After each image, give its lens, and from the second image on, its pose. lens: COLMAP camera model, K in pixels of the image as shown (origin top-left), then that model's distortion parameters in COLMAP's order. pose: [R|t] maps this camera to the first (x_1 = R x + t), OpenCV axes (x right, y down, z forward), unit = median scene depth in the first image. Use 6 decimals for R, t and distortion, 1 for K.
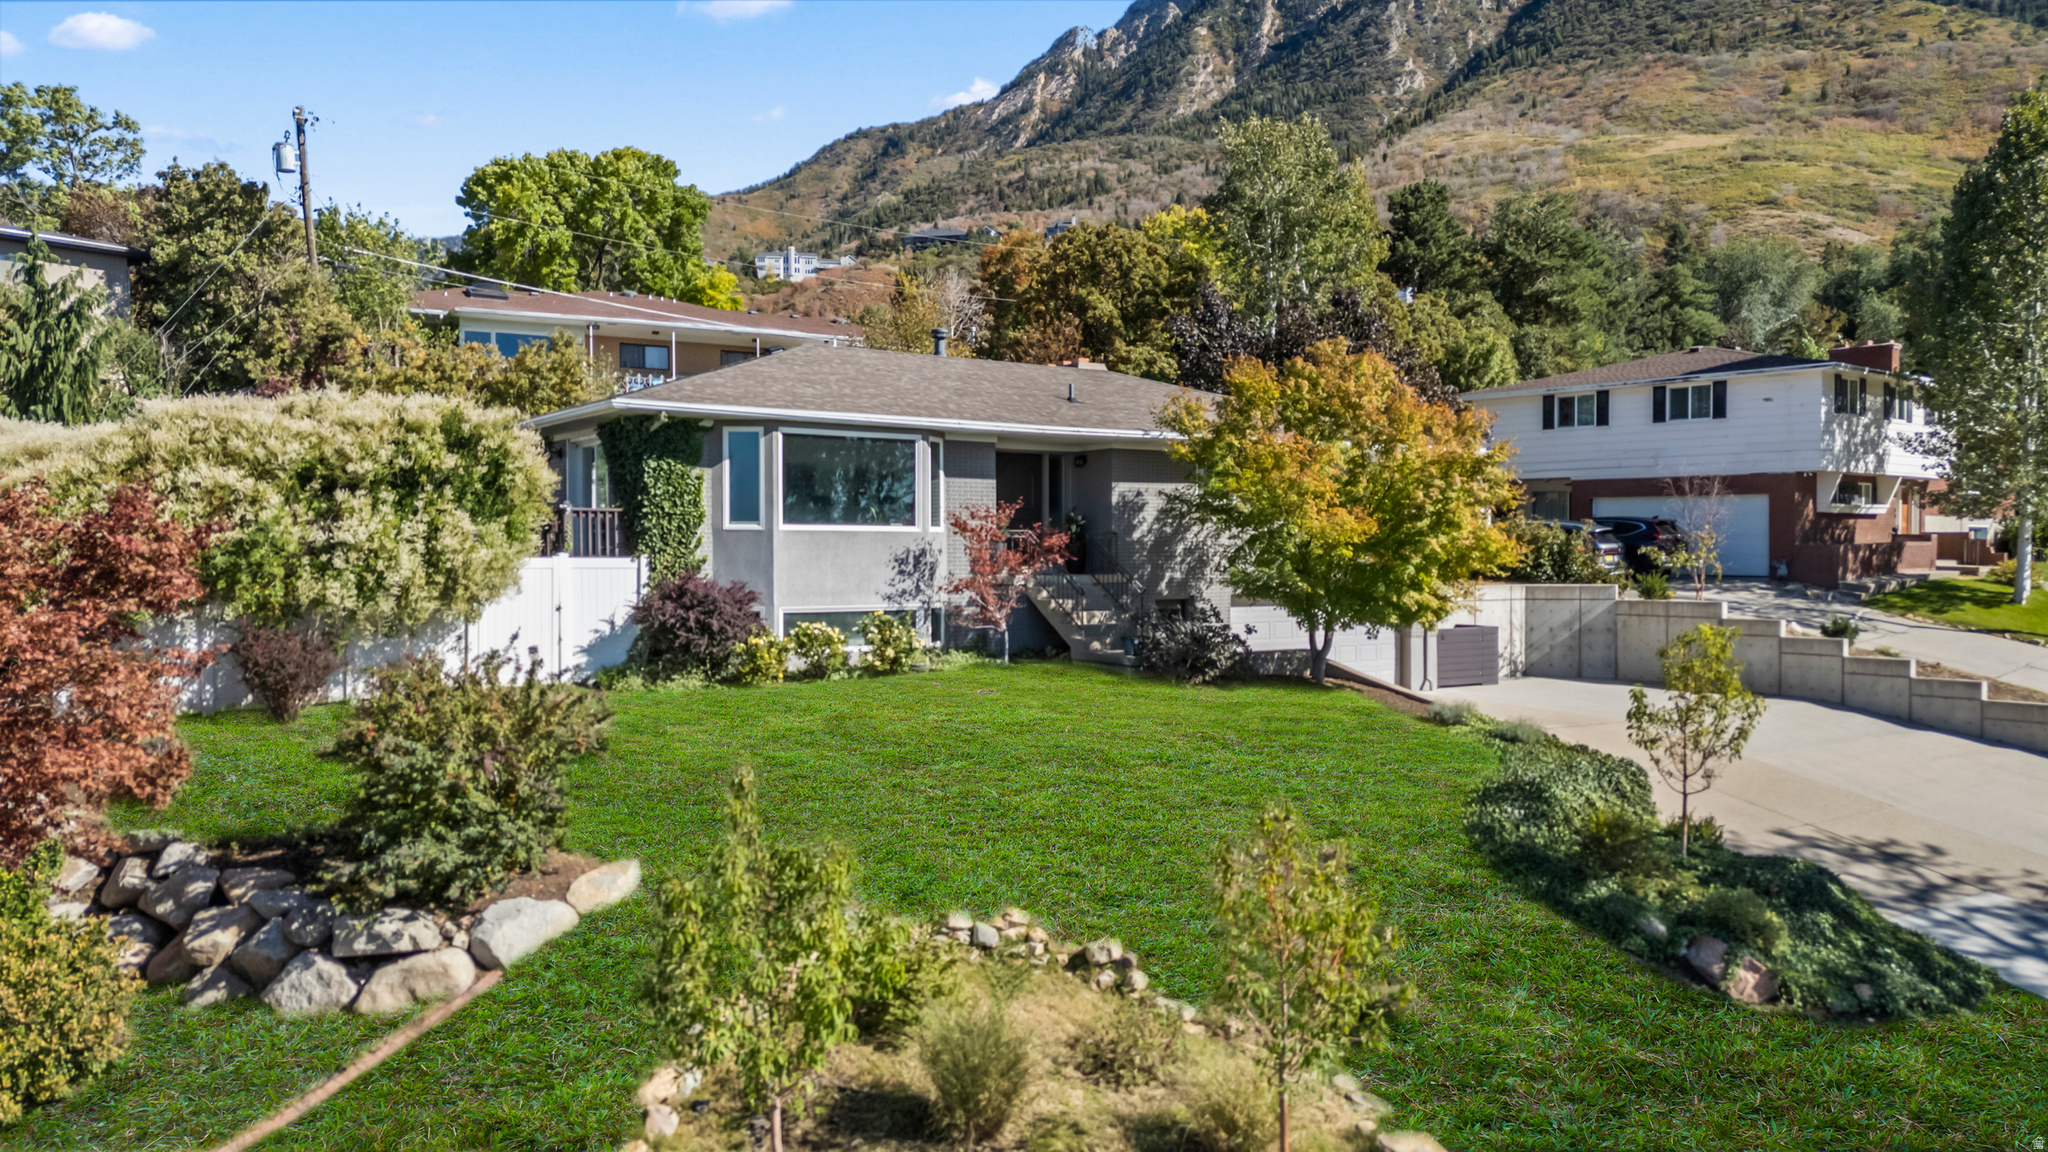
lens RADIAL K [[1526.2, 0, 1032.1], [0, 1526.2, 578.6], [0, 0, 1]] dist [0.059593, 0.005040]
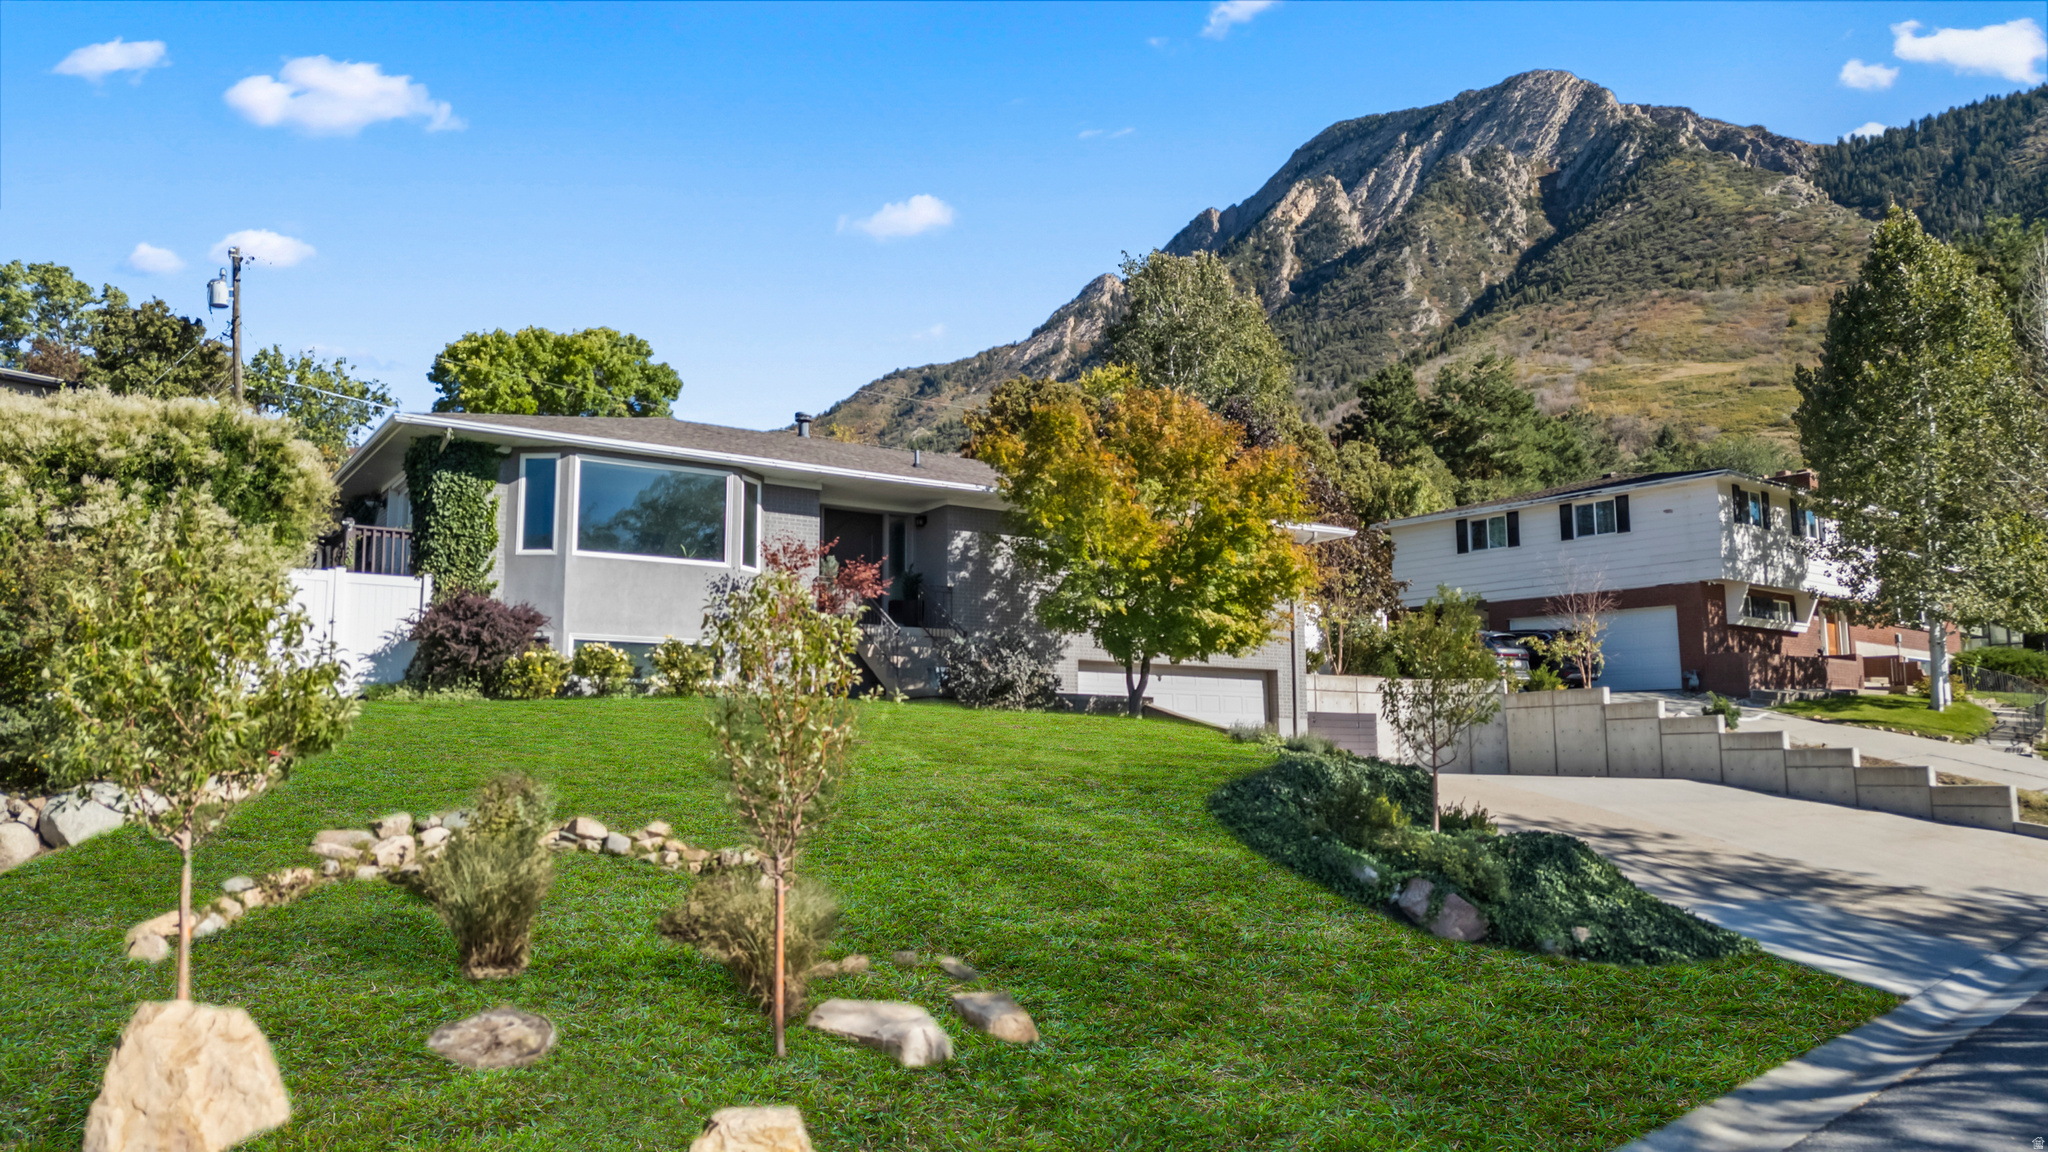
lens RADIAL K [[1534.5, 0, 1024.0], [0, 1534.5, 576.0], [0, 0, 1]] dist [0.047455, 0.005564]
pose [[0.999541, -0.004896, -0.029911, 0.087228], [0.000233, 0.988083, -0.153919, 0.075035], [0.030308, 0.153841, 0.987631, 0.012358]]
